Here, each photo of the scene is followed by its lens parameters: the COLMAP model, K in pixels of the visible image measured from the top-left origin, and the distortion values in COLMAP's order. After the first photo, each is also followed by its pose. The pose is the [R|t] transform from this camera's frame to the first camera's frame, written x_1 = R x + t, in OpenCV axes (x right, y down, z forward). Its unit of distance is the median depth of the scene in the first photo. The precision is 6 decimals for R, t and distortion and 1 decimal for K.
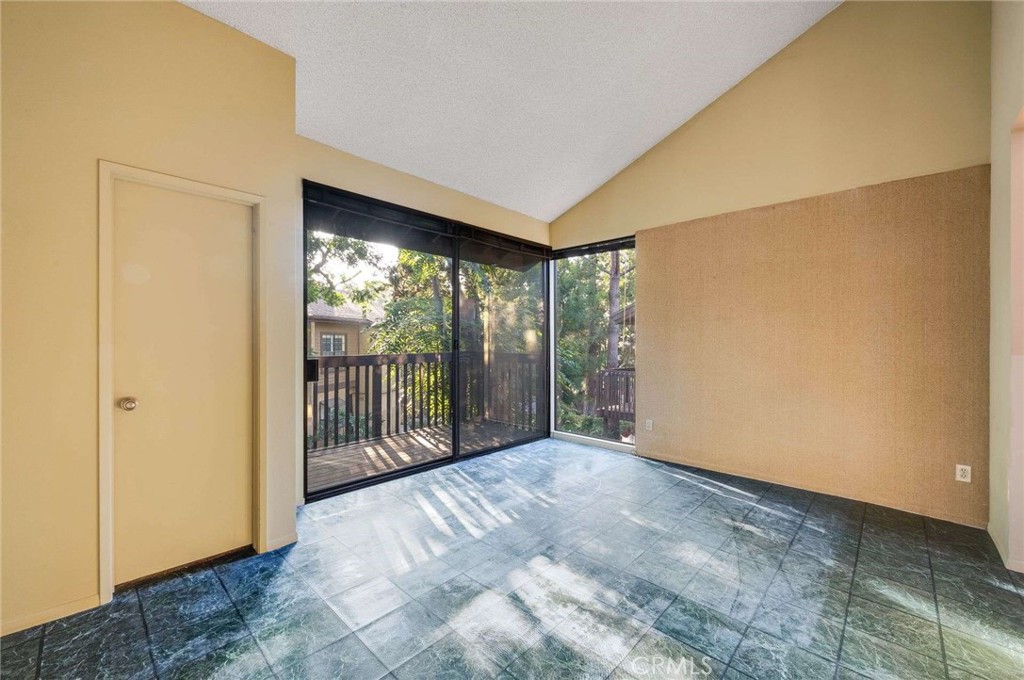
lens RADIAL K [[408.8, 0, 505.8], [0, 408.8, 341.1], [0, 0, 1]] dist [-0.003127, -0.000109]
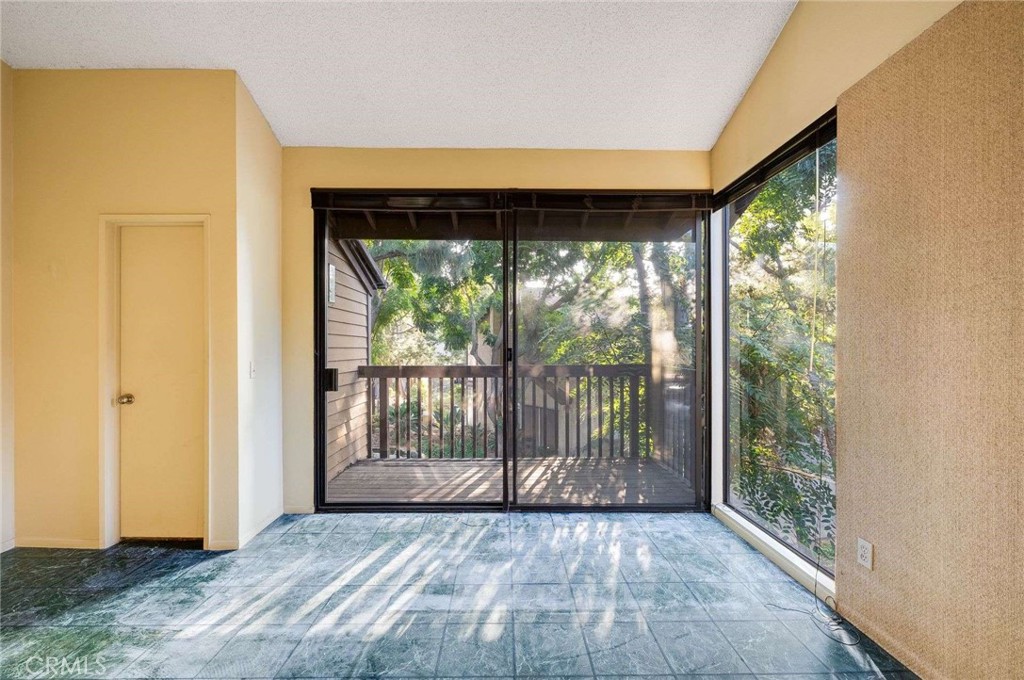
lens RADIAL K [[408.8, 0, 507.2], [0, 408.8, 348.3], [0, 0, 1]] dist [-0.003127, -0.000109]
pose [[0.697453, -0.003489, -0.716622, 0.404464], [-0.000720, 0.999984, -0.005569, 0.000797], [0.716631, 0.004400, 0.697439, 0.466888]]
